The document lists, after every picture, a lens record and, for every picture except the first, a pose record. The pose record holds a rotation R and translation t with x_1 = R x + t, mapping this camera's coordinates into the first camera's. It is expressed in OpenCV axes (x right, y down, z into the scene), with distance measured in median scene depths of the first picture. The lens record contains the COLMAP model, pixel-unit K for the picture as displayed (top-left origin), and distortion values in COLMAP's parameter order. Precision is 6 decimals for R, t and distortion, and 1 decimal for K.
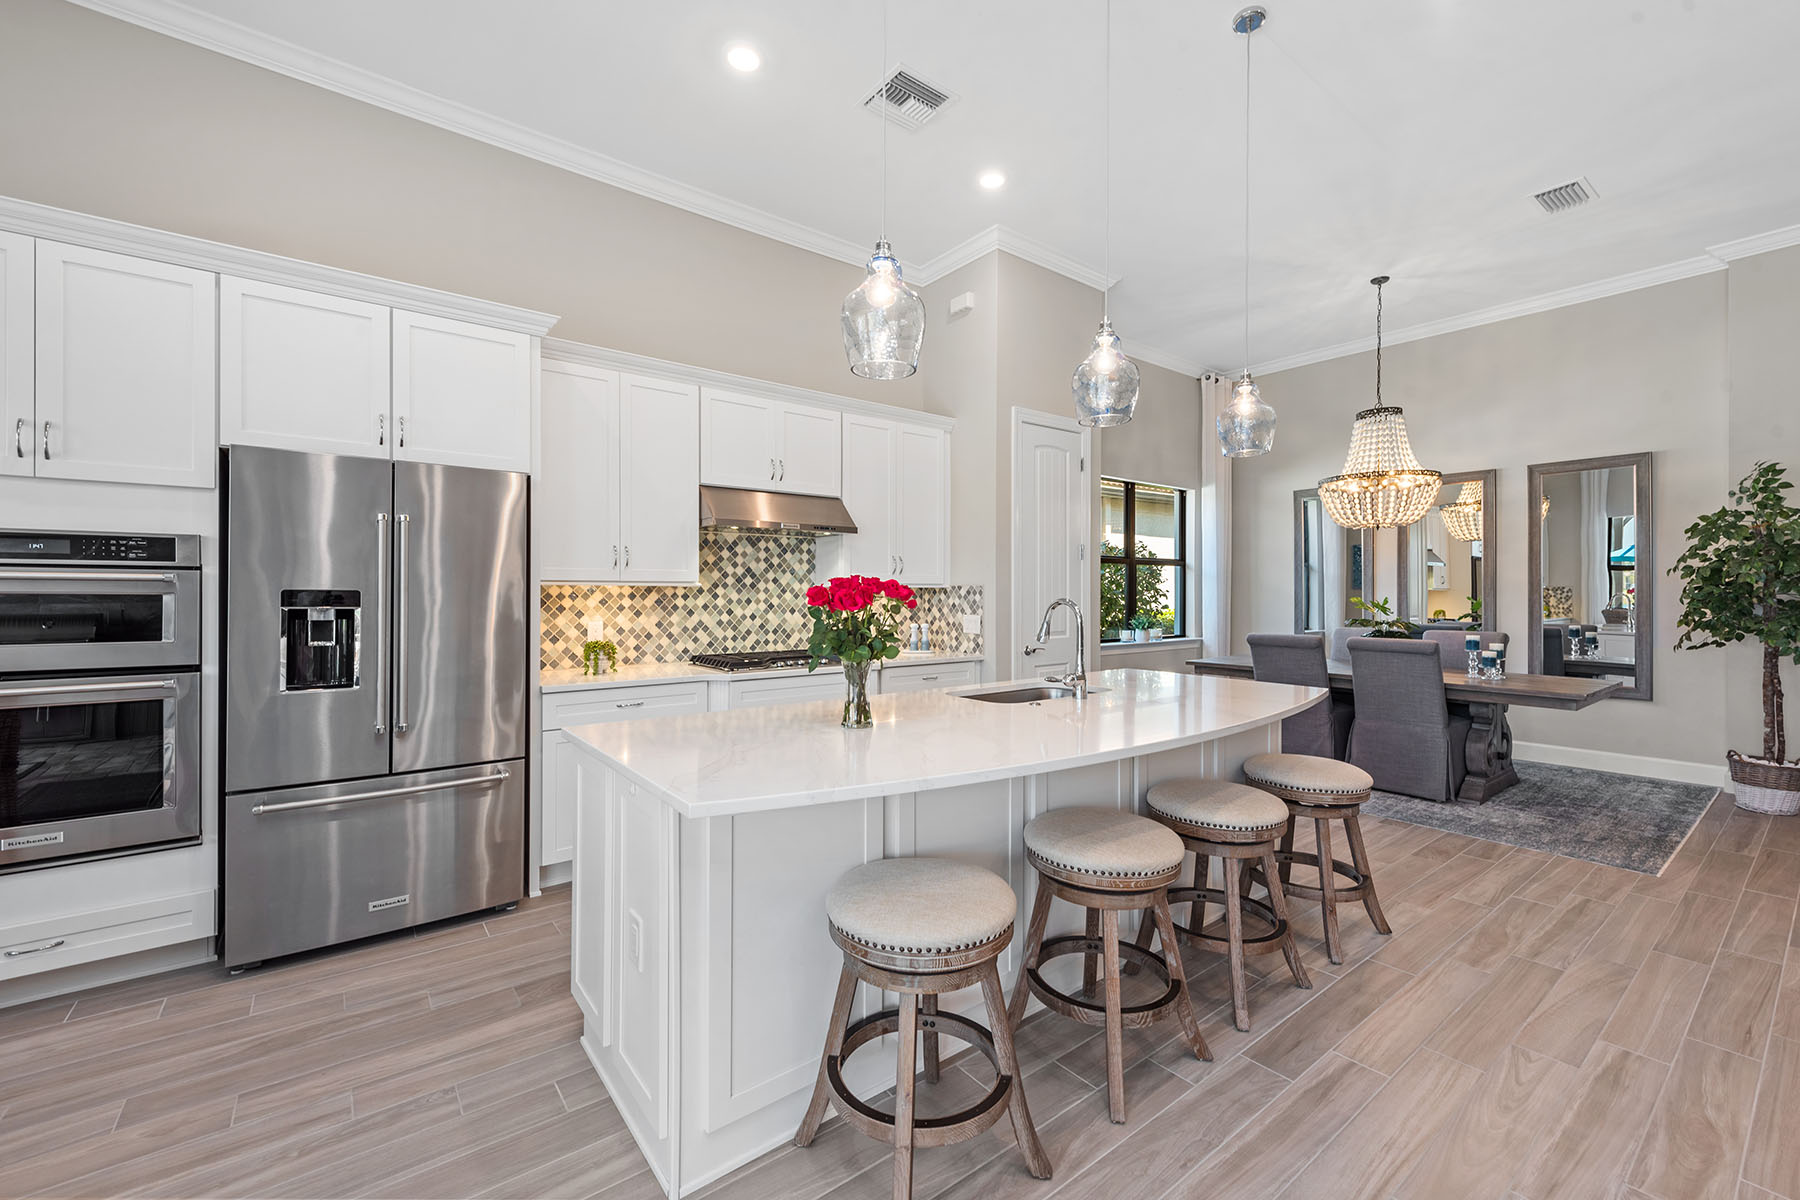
lens RADIAL K [[732.9, 0, 900.0], [0, 732.9, 600.0], [0, 0, 1]] dist [0.020224, -0.008050]
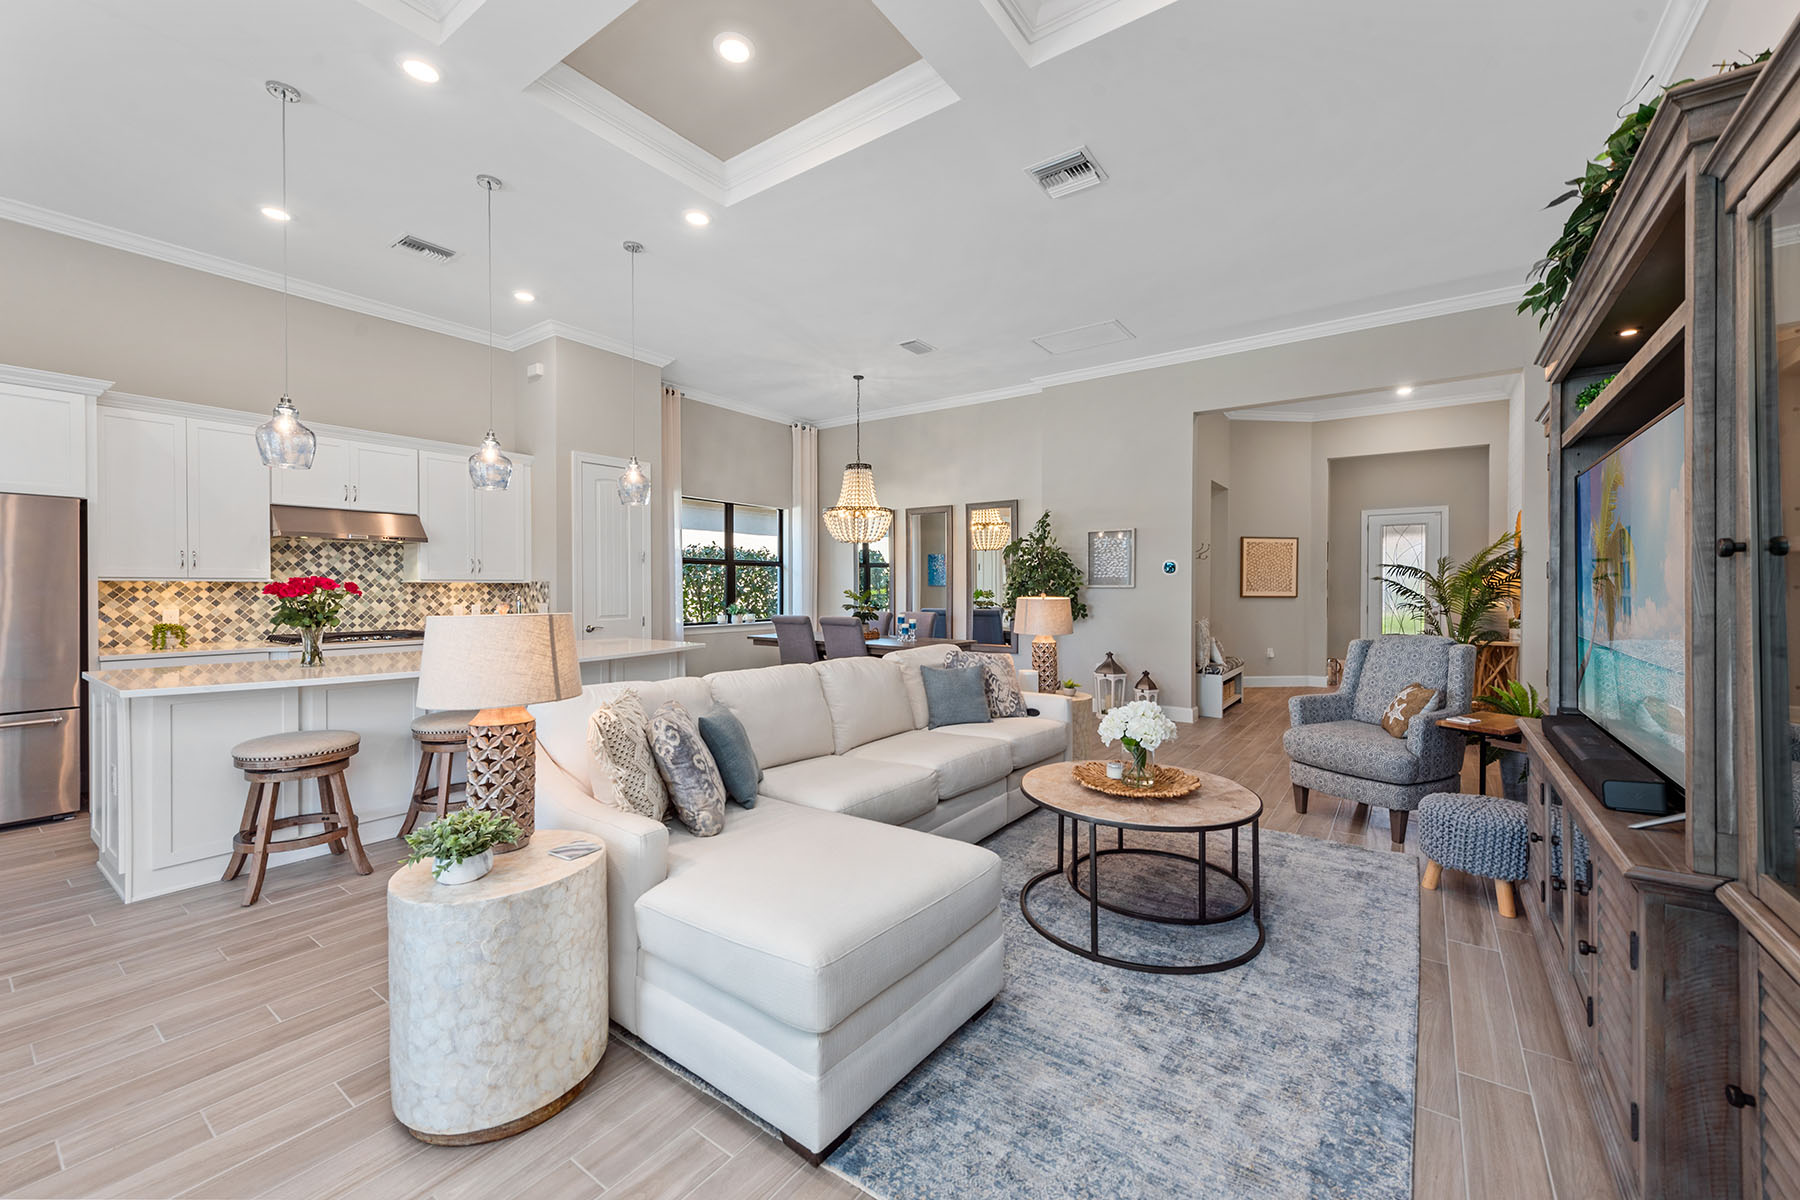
lens RADIAL K [[714.0, 0, 903.5], [0, 714.0, 597.8], [0, 0, 1]] dist [0.033846, -0.012500]
pose [[0.960488, -0.003730, 0.278295, 0.408585], [0.001850, 0.999974, 0.007016, 0.002564], [-0.278314, -0.006224, 0.960470, -0.510197]]
